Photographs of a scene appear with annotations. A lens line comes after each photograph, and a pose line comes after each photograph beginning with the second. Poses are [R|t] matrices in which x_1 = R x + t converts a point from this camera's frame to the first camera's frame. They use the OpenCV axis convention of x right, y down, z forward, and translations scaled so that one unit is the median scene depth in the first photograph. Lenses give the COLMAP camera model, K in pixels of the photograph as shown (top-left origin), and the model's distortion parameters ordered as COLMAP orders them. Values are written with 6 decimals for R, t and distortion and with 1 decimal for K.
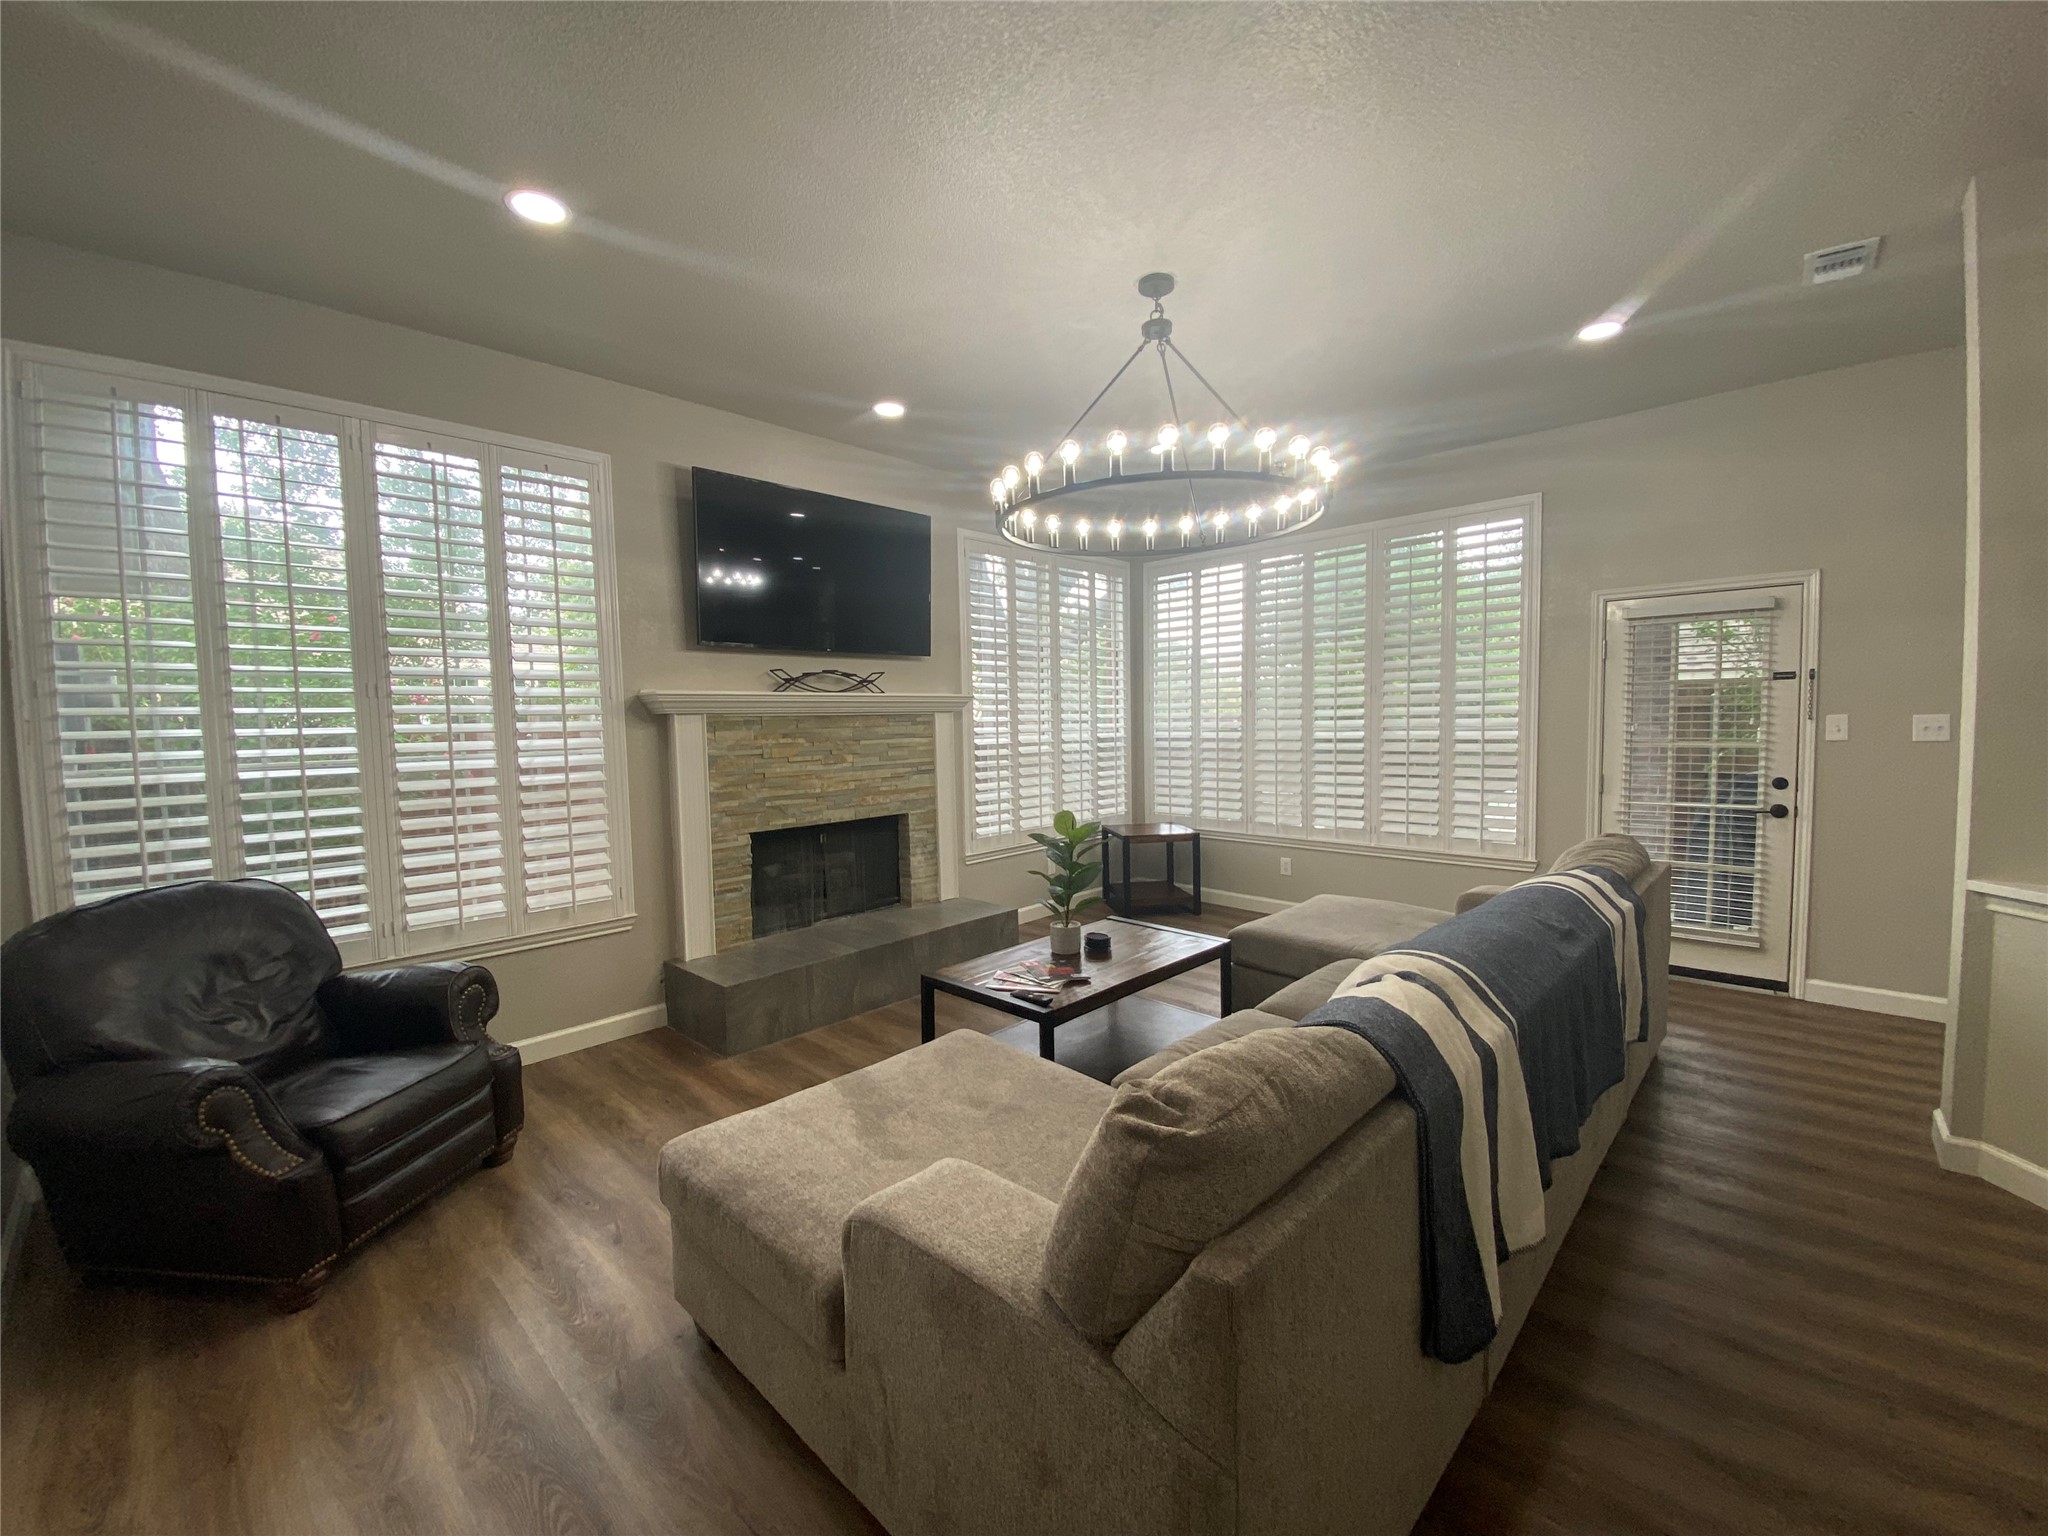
lens RADIAL K [[827.3, 0, 1018.4], [0, 827.3, 770.9], [0, 0, 1]] dist [0.018624, -0.019217]
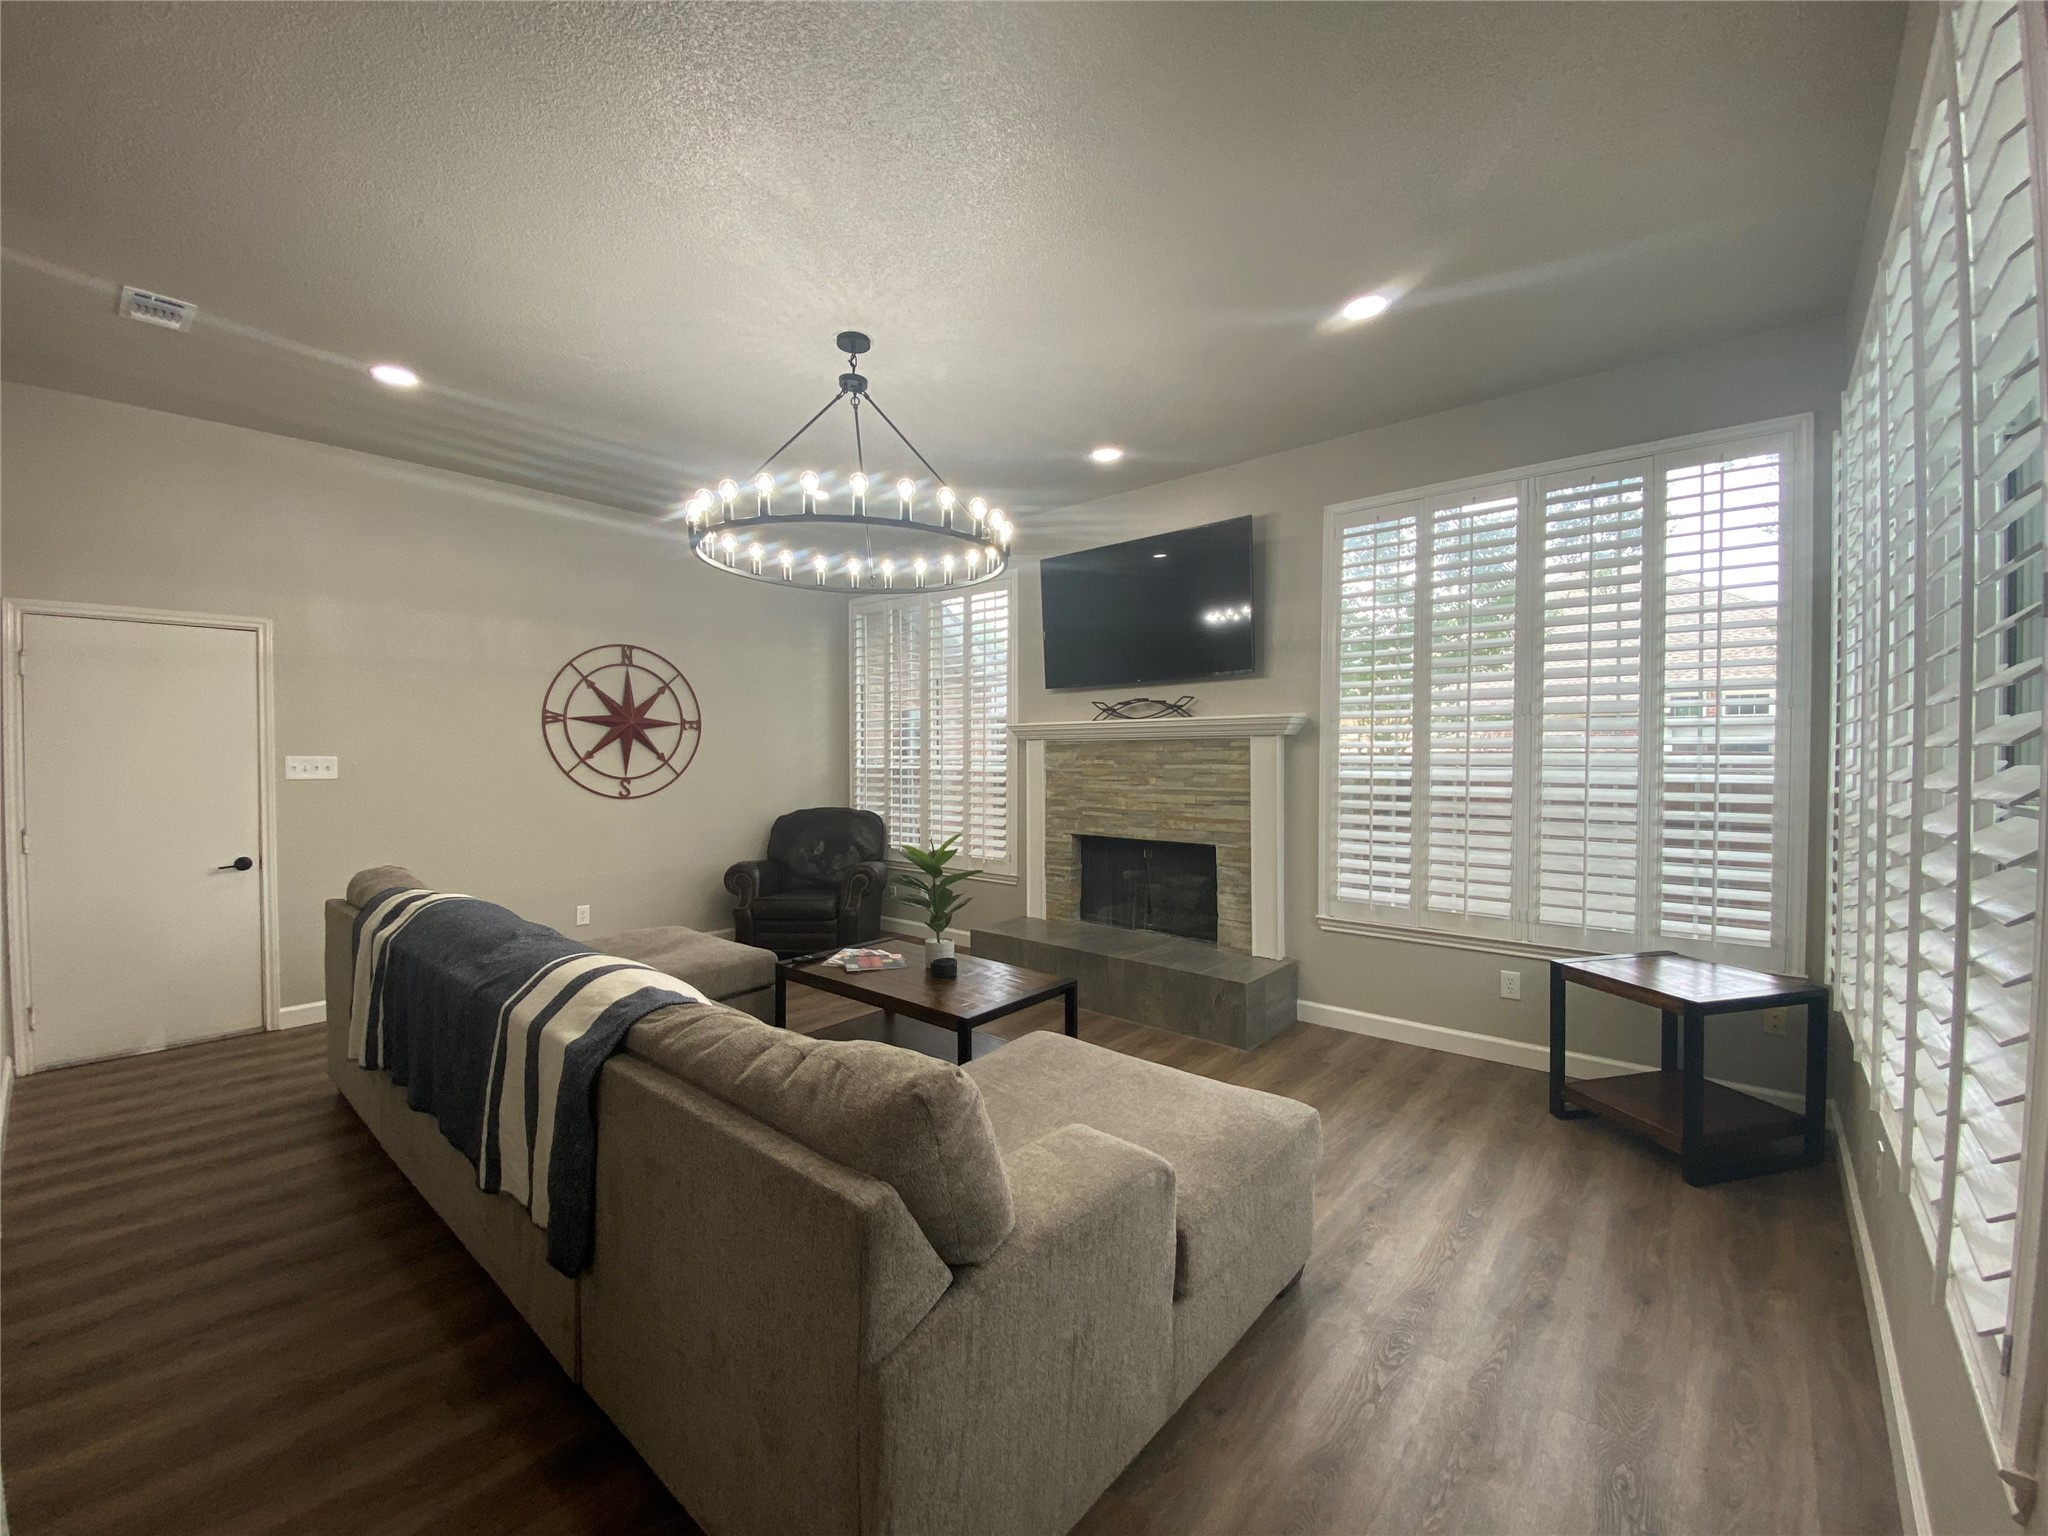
lens RADIAL K [[827.3, 0, 1018.4], [0, 827.3, 770.9], [0, 0, 1]] dist [0.018624, -0.019217]
pose [[0.035681, 0.036349, -0.998702, 0.823186], [-0.067558, 0.997140, 0.033878, -0.051167], [0.997077, 0.066261, 0.038035, 0.774294]]
